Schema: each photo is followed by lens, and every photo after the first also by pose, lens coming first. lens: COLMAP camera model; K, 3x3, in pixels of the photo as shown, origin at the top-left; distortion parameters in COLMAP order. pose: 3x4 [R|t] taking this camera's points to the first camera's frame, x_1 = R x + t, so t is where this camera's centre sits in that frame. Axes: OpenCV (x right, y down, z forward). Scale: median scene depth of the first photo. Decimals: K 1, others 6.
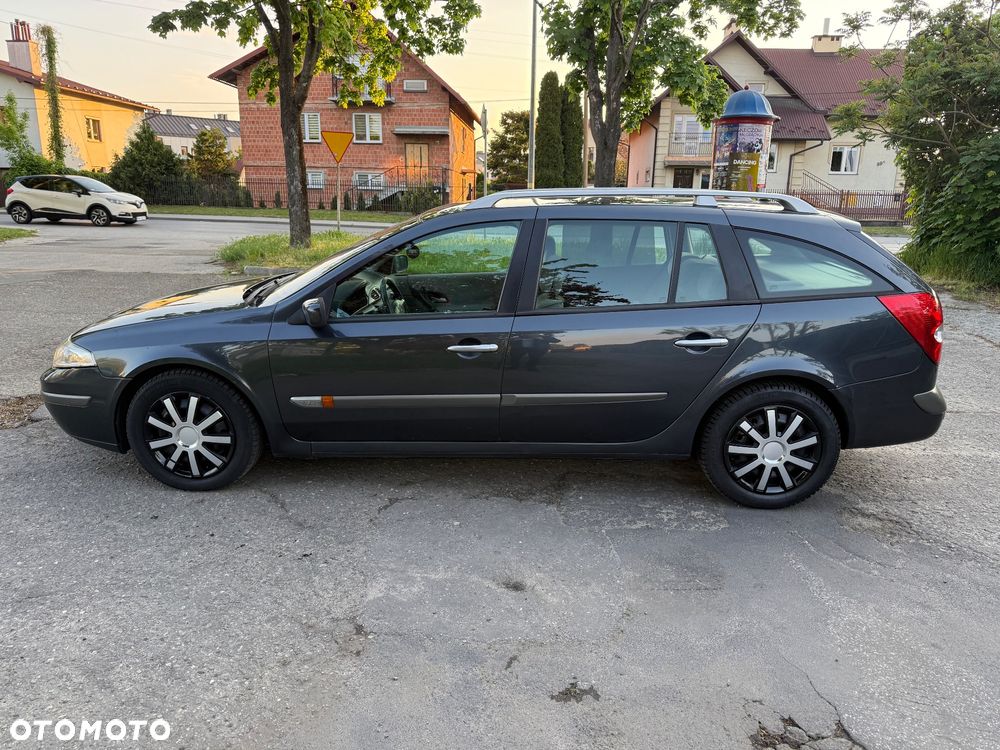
lens RADIAL K [[719.1, 0, 500.0], [0, 719.1, 375.0], [0, 0, 1]] dist [0.041387, -0.056226]
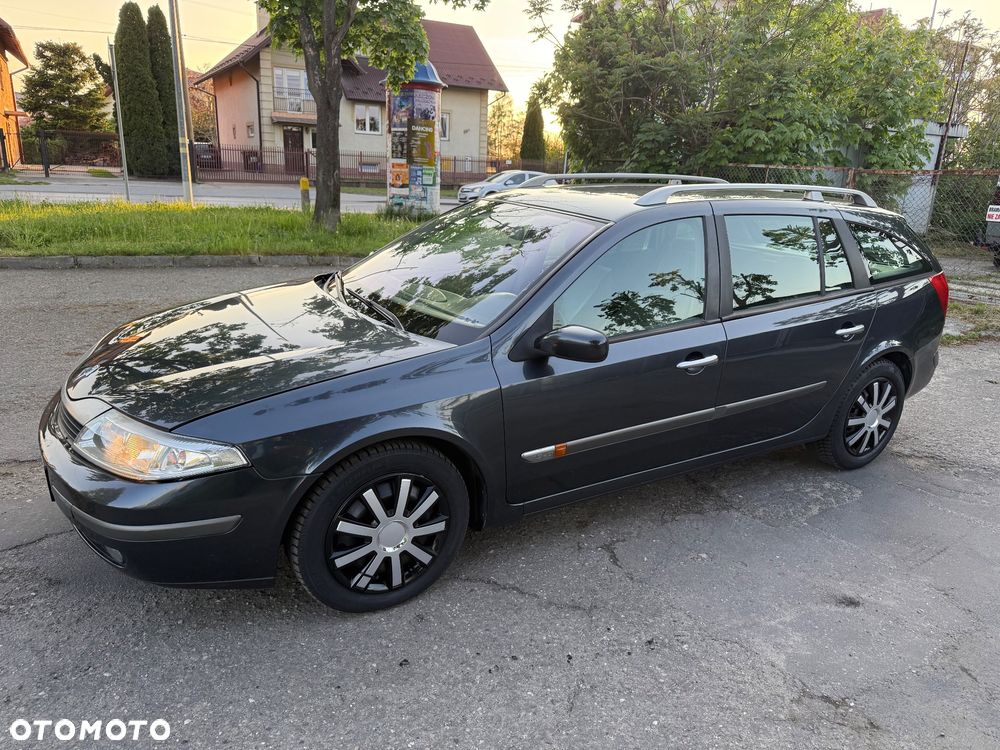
lens RADIAL K [[727.7, 0, 502.0], [0, 727.7, 370.8], [0, 0, 1]] dist [0.037377, -0.049832]
pose [[0.828563, -0.131281, 0.544287, -0.661058], [0.104921, 0.991307, 0.079382, -0.110794], [-0.549977, -0.008666, 0.835135, 0.328268]]
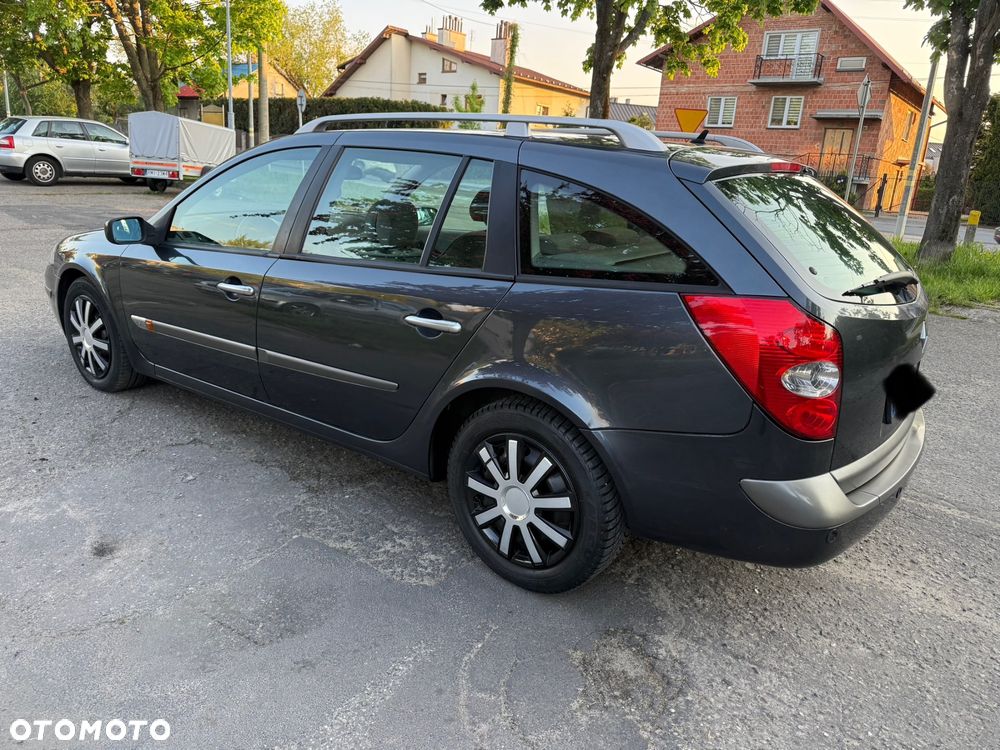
lens RADIAL K [[723.5, 0, 507.1], [0, 723.5, 364.0], [0, 0, 1]] dist [0.036025, -0.056102]
pose [[0.821966, 0.185606, -0.538444, 0.646040], [-0.188759, 0.980754, 0.049923, -0.047213], [0.537347, 0.060601, 0.841181, 0.388919]]
